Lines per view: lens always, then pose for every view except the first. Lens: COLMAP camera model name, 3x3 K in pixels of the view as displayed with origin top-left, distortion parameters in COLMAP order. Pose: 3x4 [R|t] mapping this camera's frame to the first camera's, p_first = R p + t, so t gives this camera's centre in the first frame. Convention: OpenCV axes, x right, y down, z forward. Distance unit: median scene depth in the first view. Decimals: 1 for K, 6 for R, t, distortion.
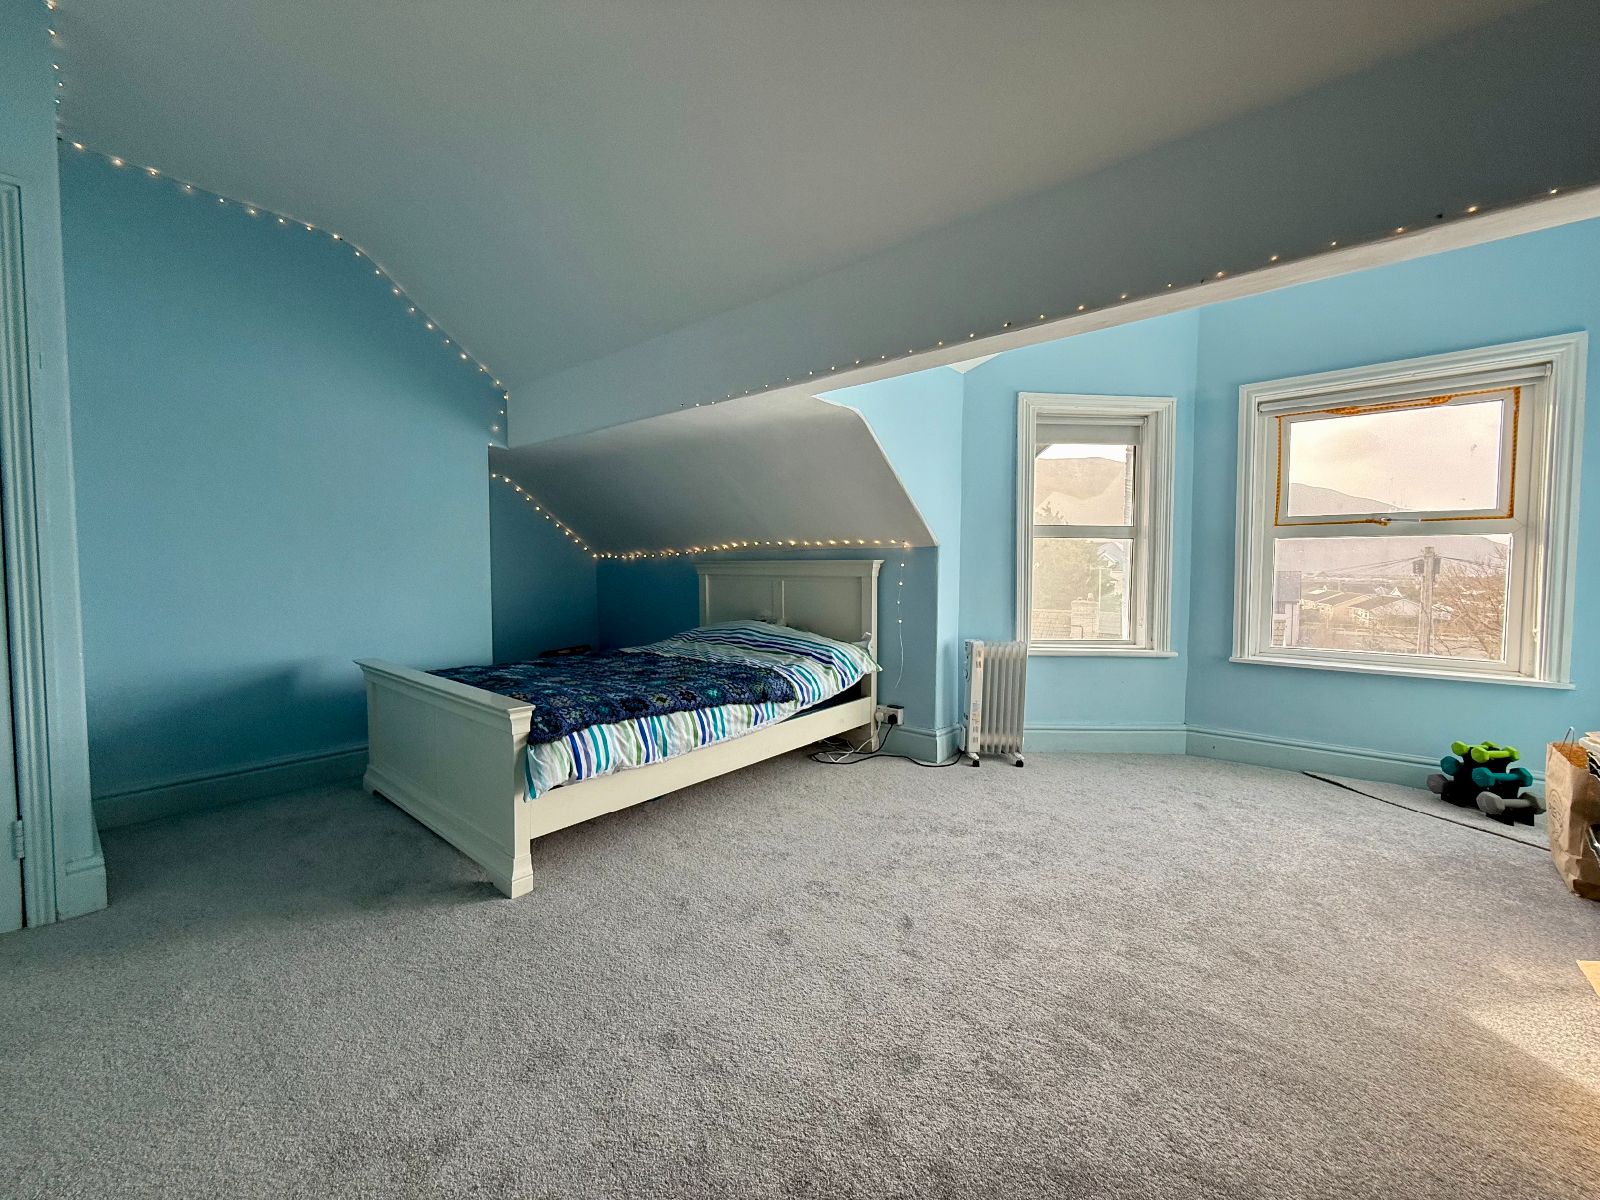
lens RADIAL K [[634.1, 0, 804.3], [0, 634.1, 598.5], [0, 0, 1]] dist [-0.000549, -0.000224]
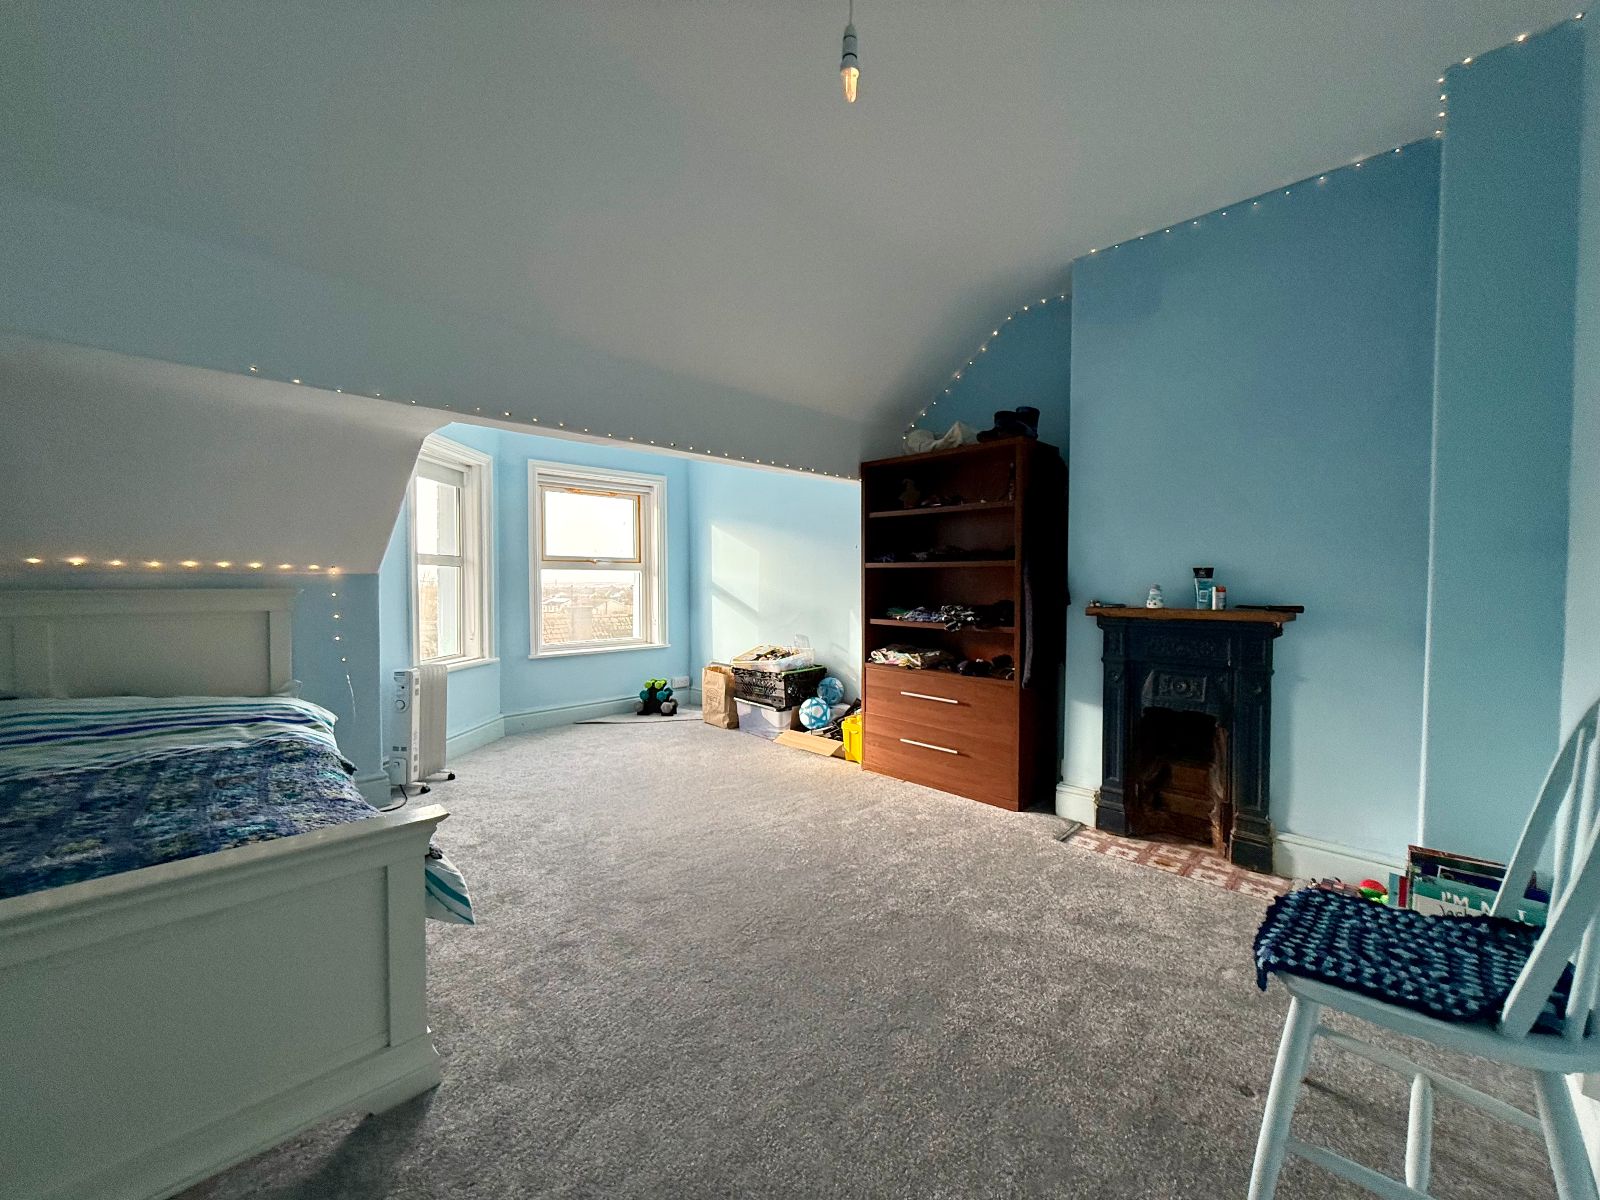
lens RADIAL K [[634.1, 0, 804.3], [0, 634.1, 598.5], [0, 0, 1]] dist [-0.000549, -0.000224]
pose [[0.083503, -0.031867, 0.995998, -0.738365], [0.047888, 0.998462, 0.027931, -0.046591], [-0.995356, 0.045364, 0.084901, 0.331542]]
